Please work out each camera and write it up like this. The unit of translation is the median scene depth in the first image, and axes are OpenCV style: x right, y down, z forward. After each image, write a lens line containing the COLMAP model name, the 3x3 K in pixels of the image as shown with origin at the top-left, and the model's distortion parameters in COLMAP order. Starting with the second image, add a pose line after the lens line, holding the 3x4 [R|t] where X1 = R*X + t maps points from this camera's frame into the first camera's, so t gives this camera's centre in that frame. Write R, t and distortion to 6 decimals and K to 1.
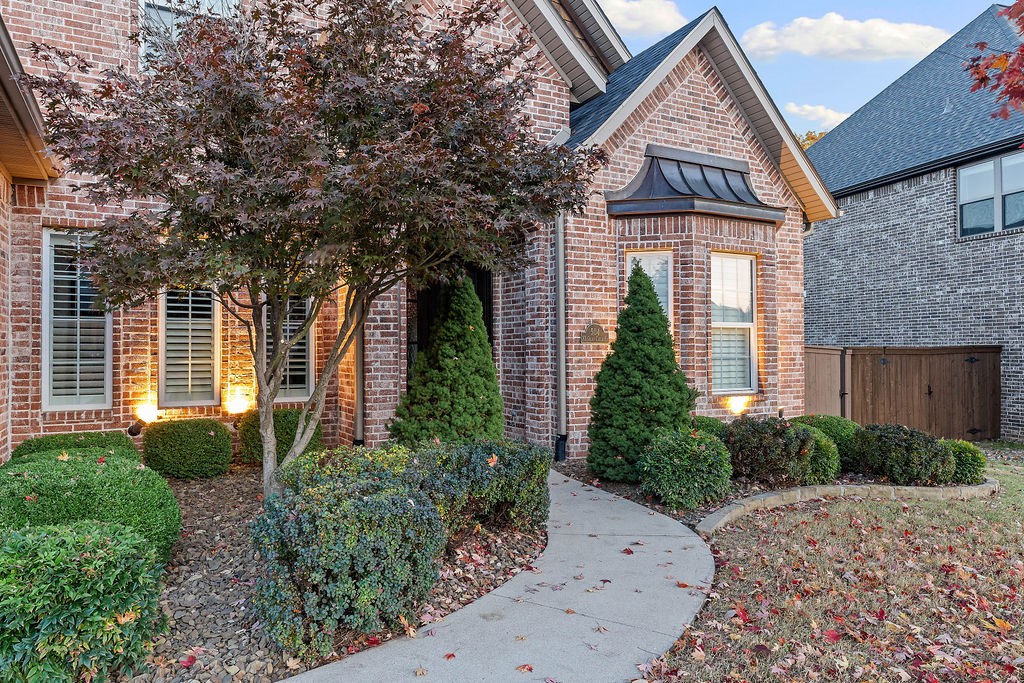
lens RADIAL K [[666.7, 0, 509.2], [0, 666.7, 337.4], [0, 0, 1]] dist [-0.000381, 0.000325]
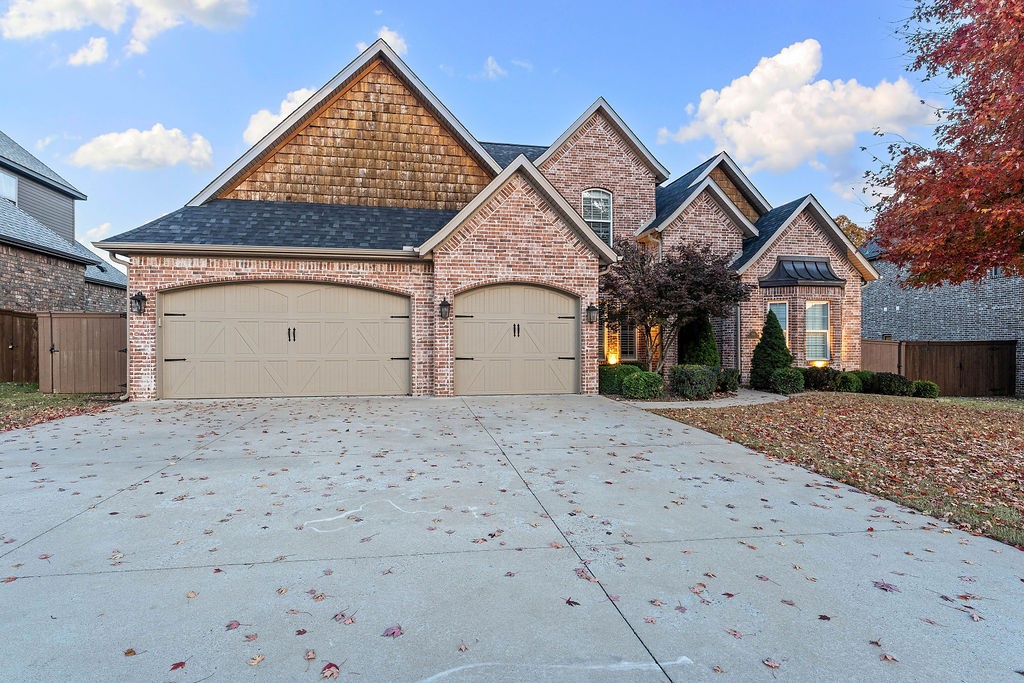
lens RADIAL K [[515.2, 0, 512.0], [0, 515.2, 341.5], [0, 0, 1]] dist [-0.000386, 0.000199]
pose [[0.951580, 0.002162, -0.307395, -0.134594], [0.001820, 0.999918, 0.012665, -0.006762], [0.307397, -0.012611, 0.951498, -1.086969]]
